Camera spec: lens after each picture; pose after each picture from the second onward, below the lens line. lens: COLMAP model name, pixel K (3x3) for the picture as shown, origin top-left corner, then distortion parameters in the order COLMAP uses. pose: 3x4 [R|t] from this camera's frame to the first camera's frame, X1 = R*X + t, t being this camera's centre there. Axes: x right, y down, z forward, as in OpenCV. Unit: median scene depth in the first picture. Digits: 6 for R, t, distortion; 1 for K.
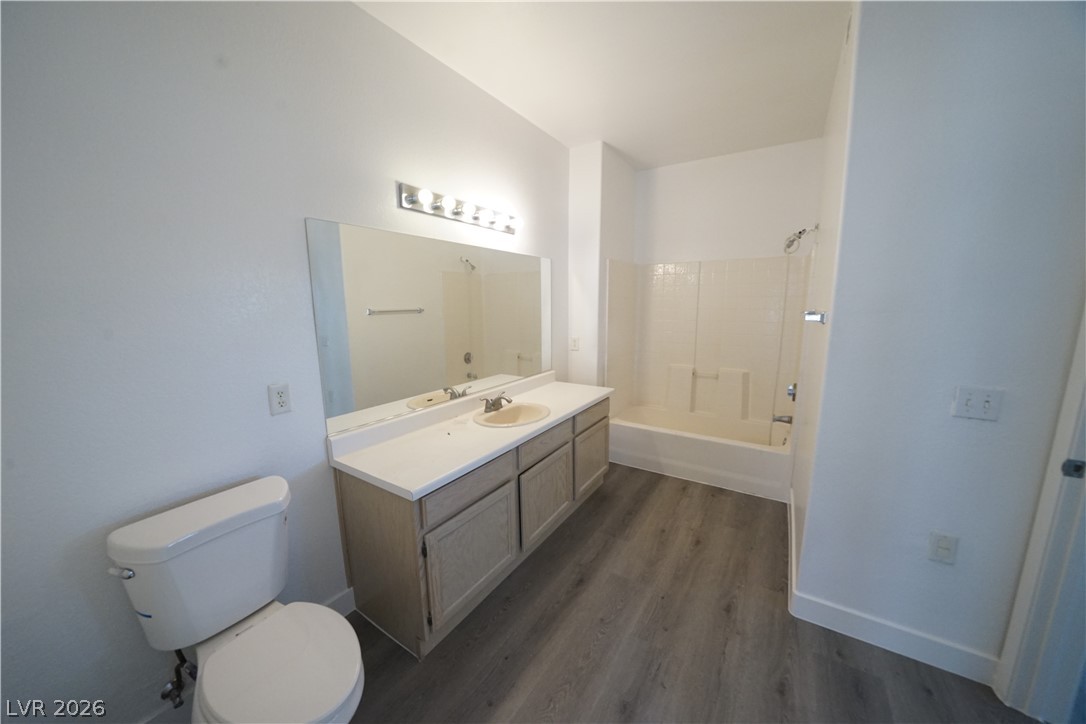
lens RADIAL K [[374.1, 0, 539.1], [0, 374.1, 363.3], [0, 0, 1]] dist [-0.026264, 0.002547]
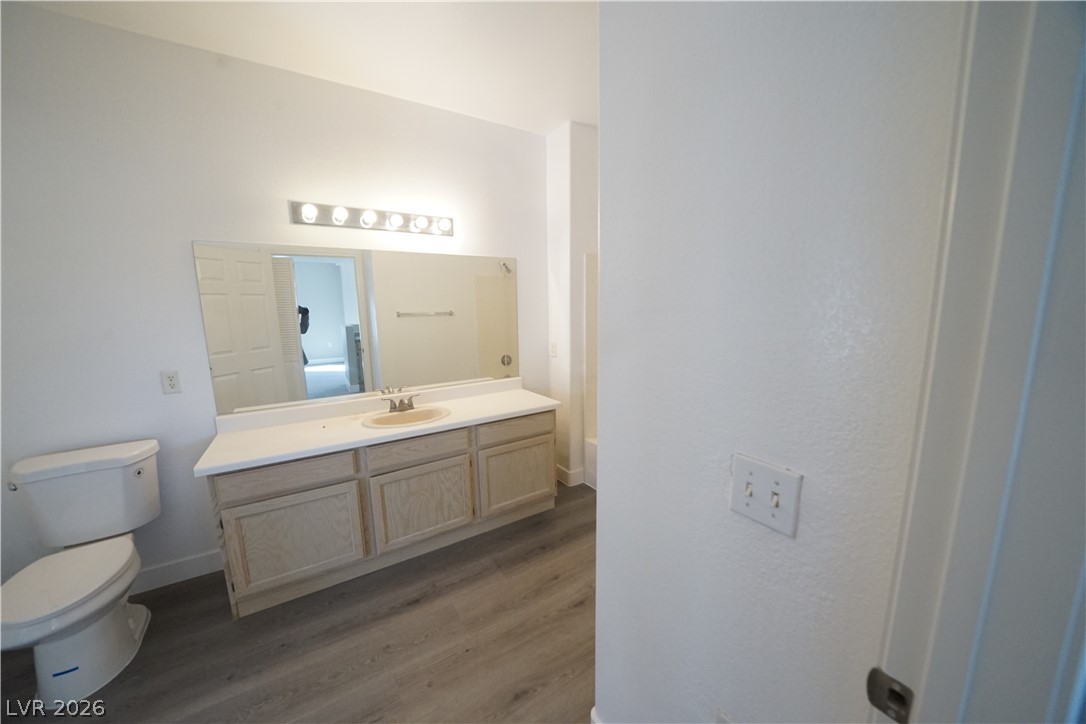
lens RADIAL K [[374.1, 0, 539.1], [0, 374.1, 363.3], [0, 0, 1]] dist [-0.026264, 0.002547]
pose [[0.911323, 0.054403, -0.408083, 0.723065], [-0.056944, 0.998360, 0.005928, -0.036293], [0.407736, 0.017835, 0.912926, 0.255982]]
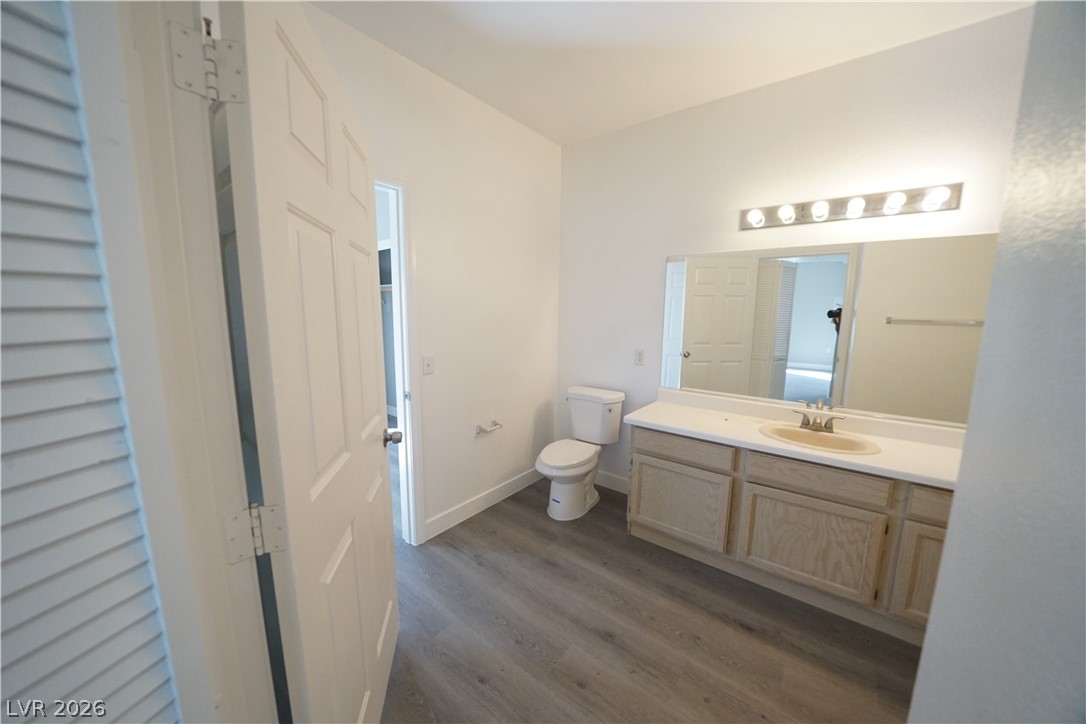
lens RADIAL K [[374.1, 0, 539.1], [0, 374.1, 363.3], [0, 0, 1]] dist [-0.026264, 0.002547]
pose [[-0.083603, 0.148338, -0.985397, 0.875289], [-0.171149, 0.972027, 0.160846, -0.064084], [0.981692, 0.182097, -0.055876, 0.442379]]
